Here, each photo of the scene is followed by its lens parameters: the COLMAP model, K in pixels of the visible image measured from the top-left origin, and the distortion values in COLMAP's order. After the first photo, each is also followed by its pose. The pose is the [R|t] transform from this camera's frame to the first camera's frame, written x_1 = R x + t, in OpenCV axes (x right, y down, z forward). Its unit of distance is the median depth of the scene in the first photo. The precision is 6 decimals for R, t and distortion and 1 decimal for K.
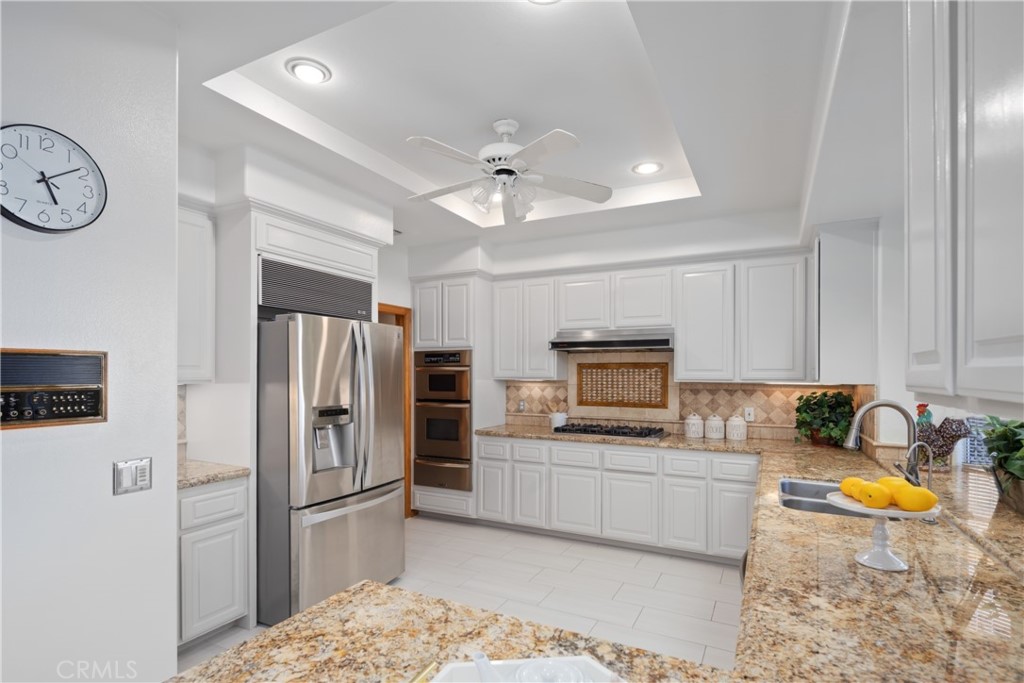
lens RADIAL K [[498.1, 0, 515.6], [0, 498.1, 380.6], [0, 0, 1]] dist [0.000910, -0.000225]
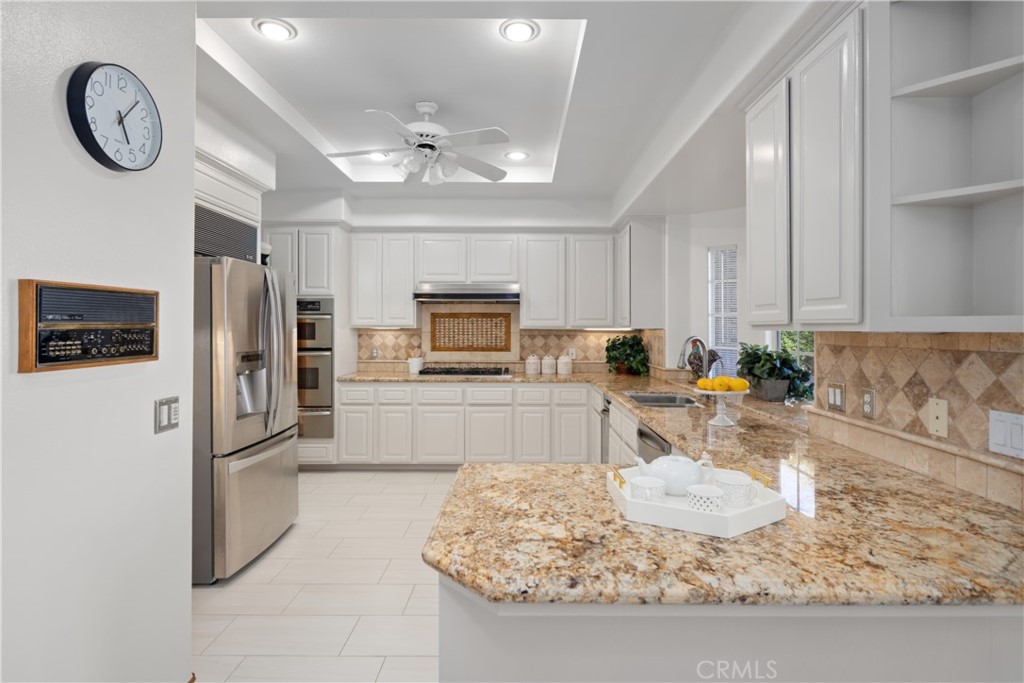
lens RADIAL K [[502.2, 0, 512.2], [0, 502.2, 333.2], [0, 0, 1]] dist [0.000427, -0.000605]
pose [[0.895655, -0.006123, 0.444706, -0.237134], [0.006484, 0.999979, 0.000709, 0.011859], [-0.444701, 0.002248, 0.895676, -0.089704]]
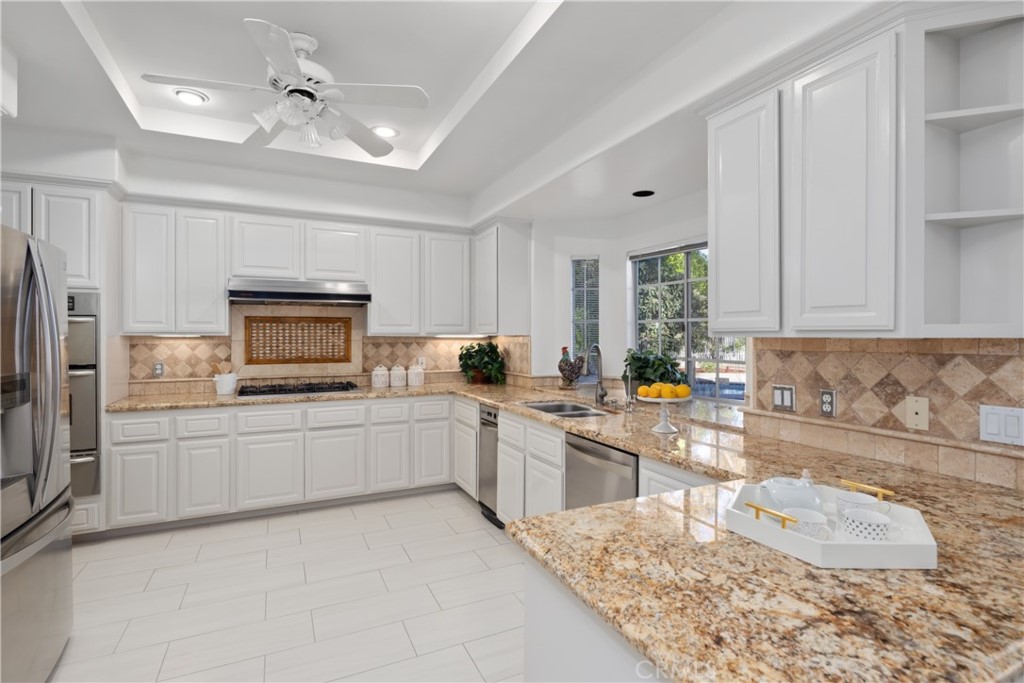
lens RADIAL K [[499.1, 0, 512.0], [0, 499.1, 341.5], [0, 0, 1]] dist [0.009616, -0.008884]
pose [[0.603520, -0.013949, 0.797226, -0.327531], [0.012083, 0.999892, 0.008348, 0.008758], [-0.797256, 0.004595, 0.603623, 0.115244]]
